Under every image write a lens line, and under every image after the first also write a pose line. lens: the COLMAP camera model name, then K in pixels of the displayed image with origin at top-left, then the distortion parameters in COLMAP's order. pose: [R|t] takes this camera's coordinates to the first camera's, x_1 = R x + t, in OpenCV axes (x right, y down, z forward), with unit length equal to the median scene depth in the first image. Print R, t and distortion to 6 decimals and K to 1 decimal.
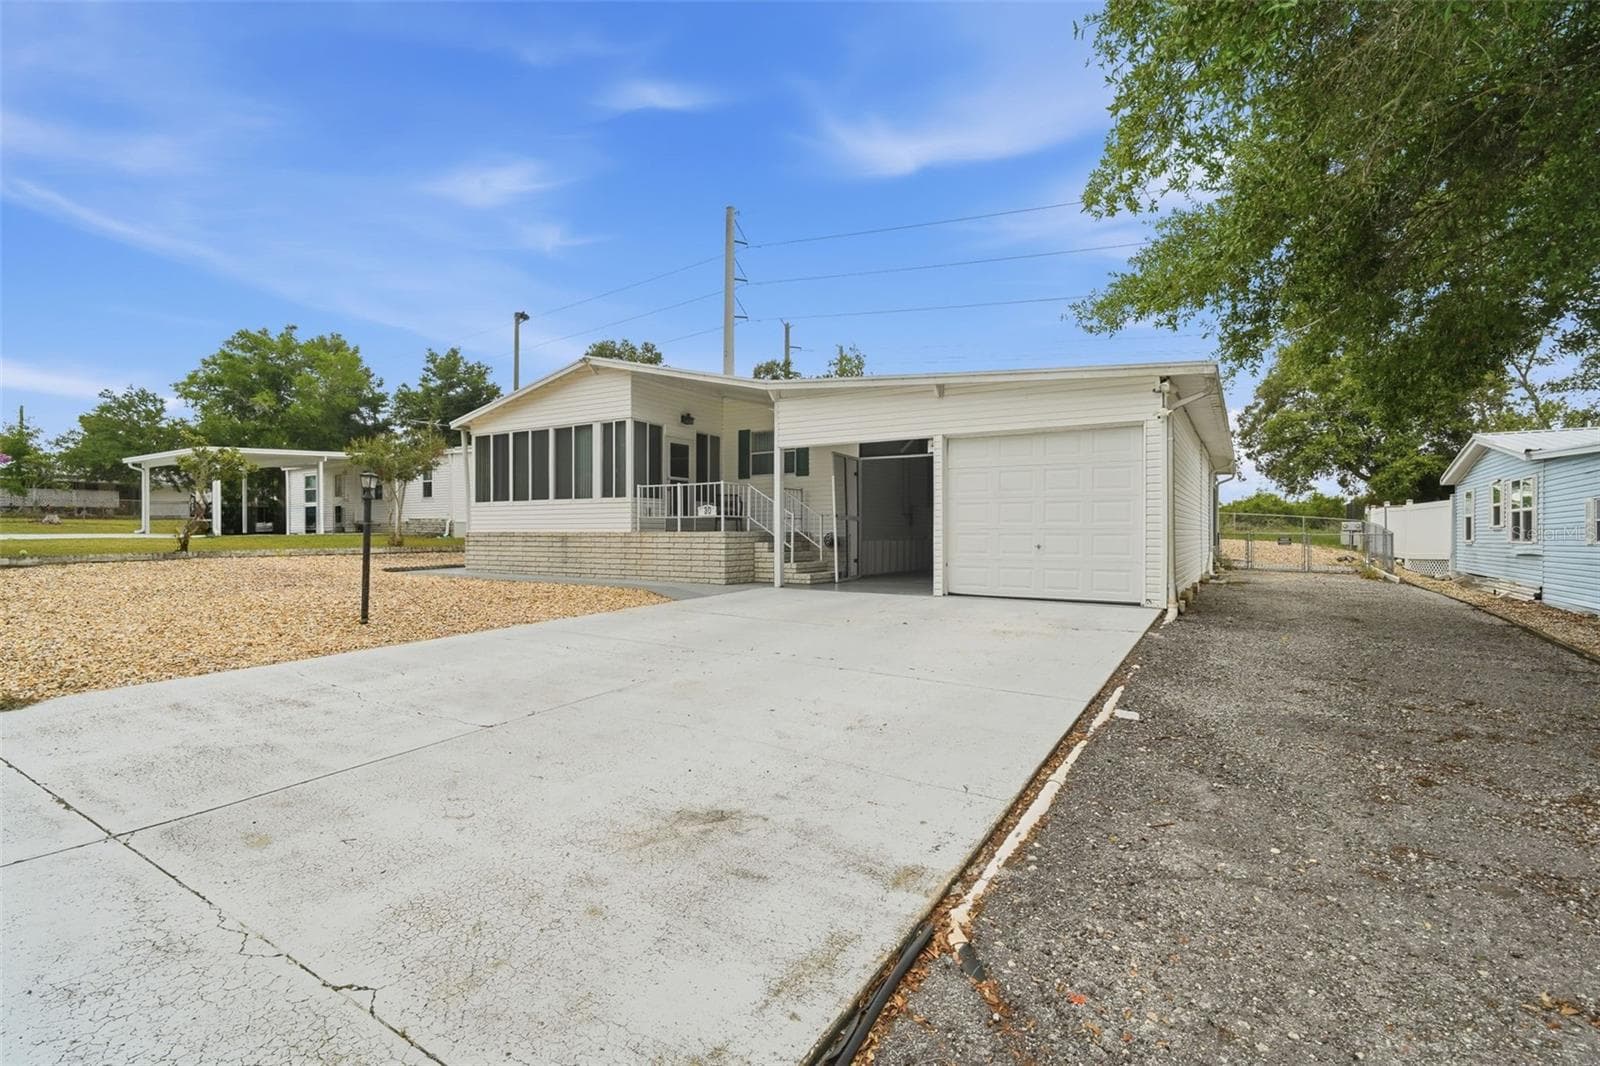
lens RADIAL K [[765.2, 0, 791.7], [0, 765.2, 536.1], [0, 0, 1]] dist [-0.000993, -0.000018]
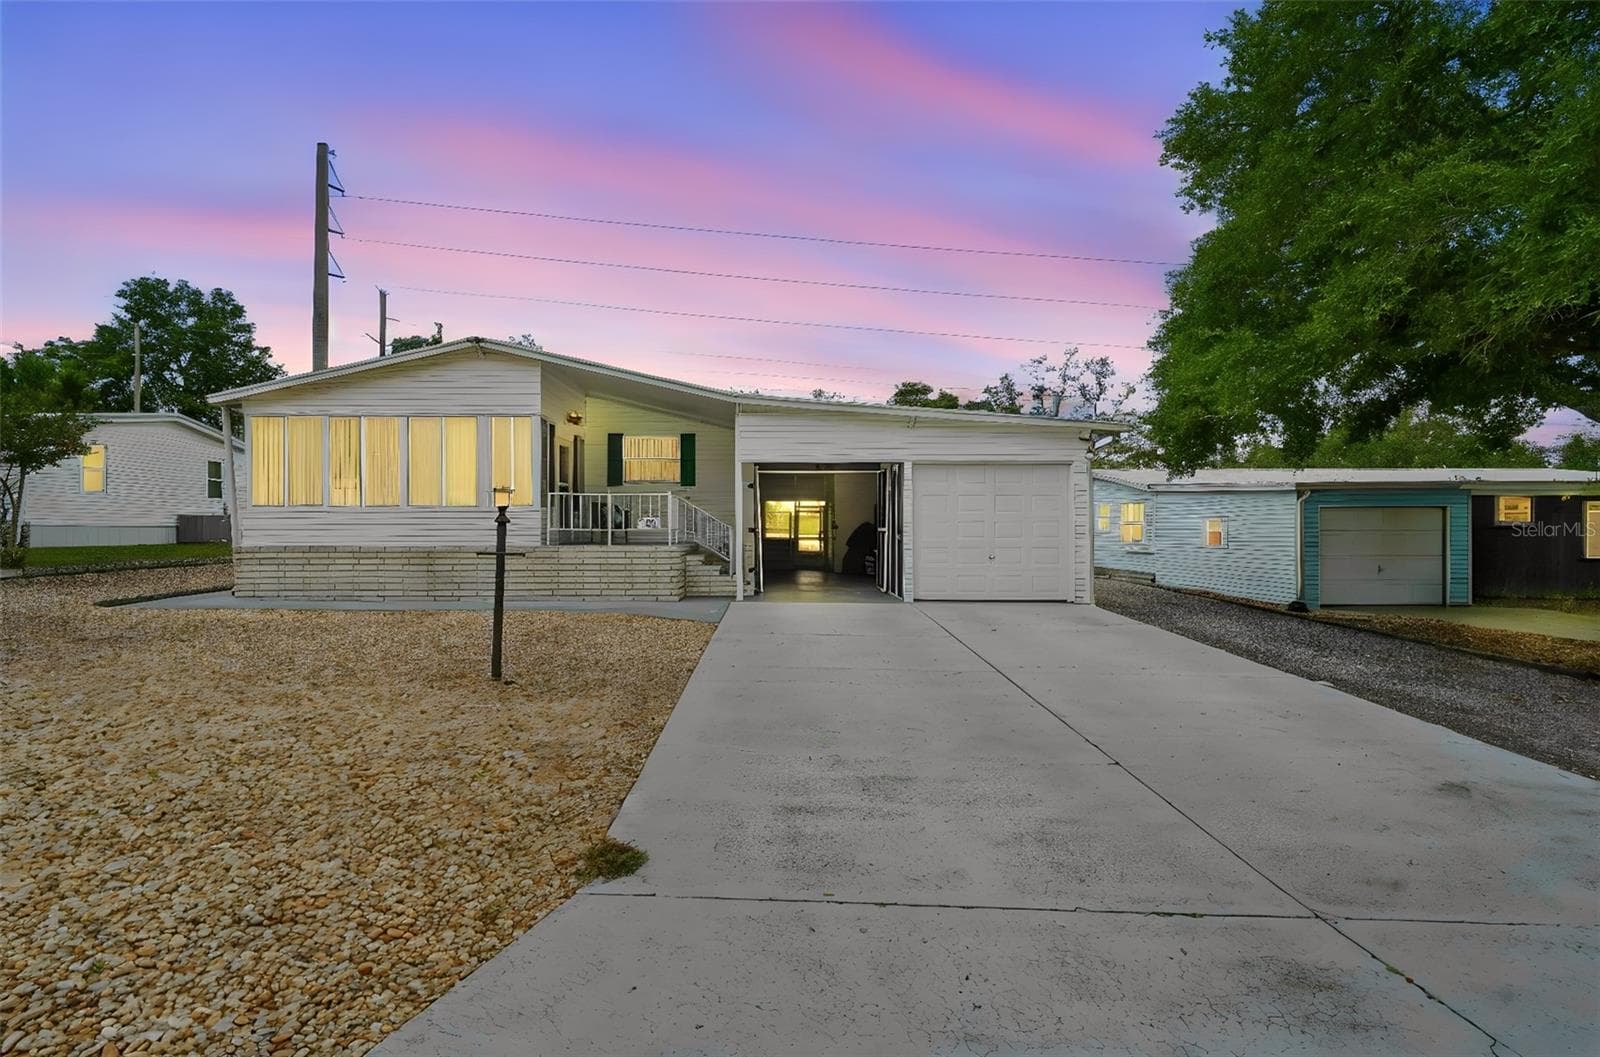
lens RADIAL K [[751.6, 0, 800.0], [0, 751.6, 528.5], [0, 0, 1]] dist [-0.005916, -0.000598]
pose [[0.839257, -0.001667, 0.543732, -0.420624], [0.001937, 0.999998, 0.000076, -0.024118], [-0.543731, 0.000989, 0.839259, 0.117731]]
